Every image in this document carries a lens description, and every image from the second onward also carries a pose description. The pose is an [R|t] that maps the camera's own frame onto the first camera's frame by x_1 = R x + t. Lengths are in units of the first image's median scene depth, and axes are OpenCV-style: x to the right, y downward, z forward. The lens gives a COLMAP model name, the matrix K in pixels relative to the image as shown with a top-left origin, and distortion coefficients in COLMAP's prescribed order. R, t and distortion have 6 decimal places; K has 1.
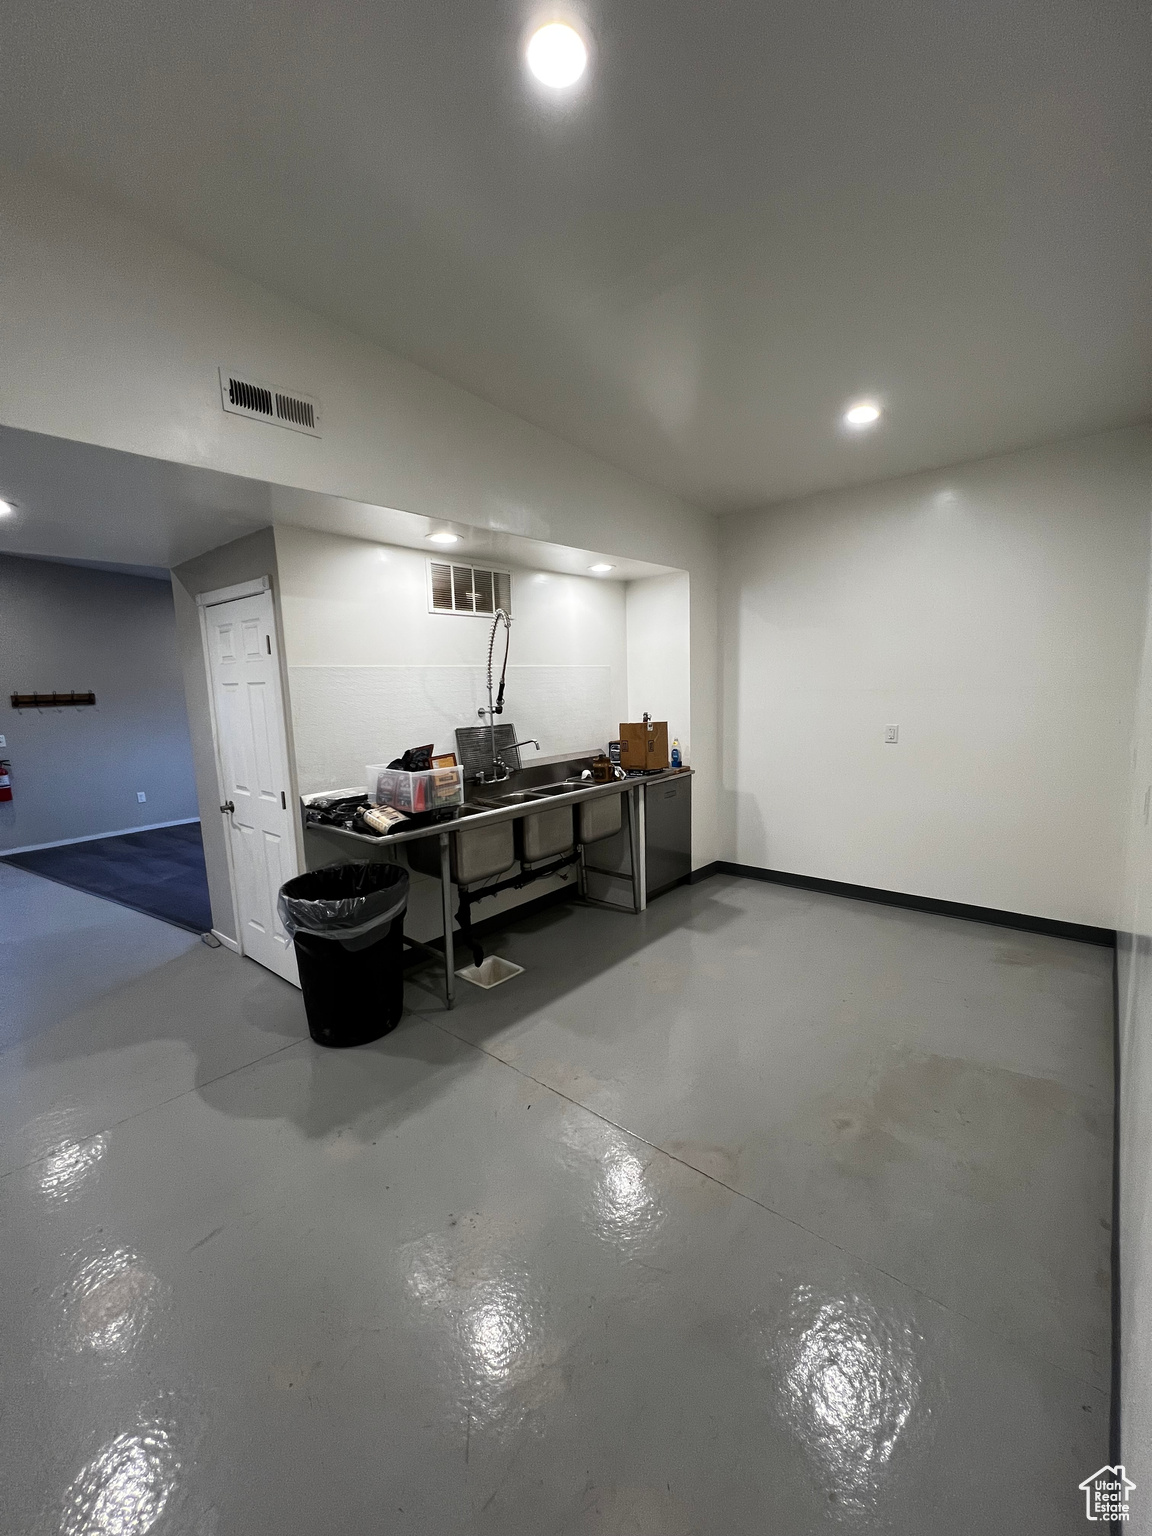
lens RADIAL K [[616.5, 0, 576.0], [0, 616.5, 767.2], [0, 0, 1]] dist [-0.001051, -0.000045]
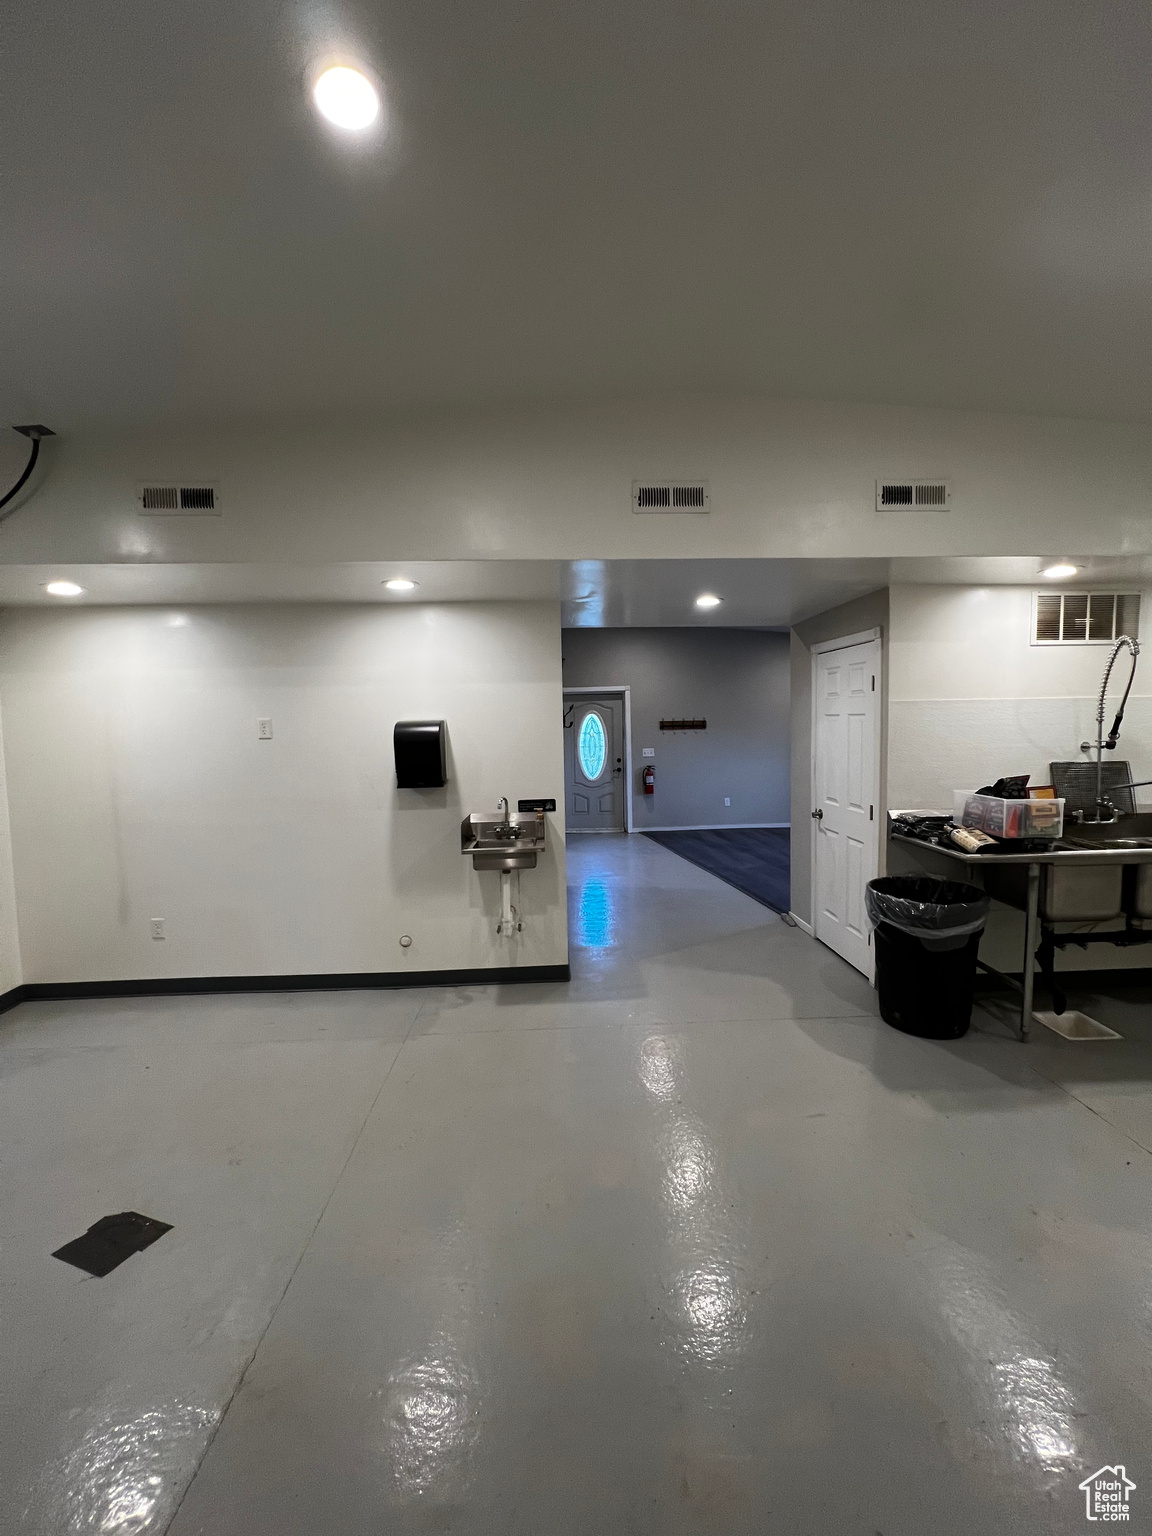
lens RADIAL K [[616.5, 0, 579.5], [0, 616.5, 765.2], [0, 0, 1]] dist [-0.001051, -0.000045]
pose [[0.692881, 0.065577, -0.718064, -0.015743], [-0.101801, 0.994777, -0.007383, 0.027411], [0.713829, 0.078215, 0.695938, -0.222601]]
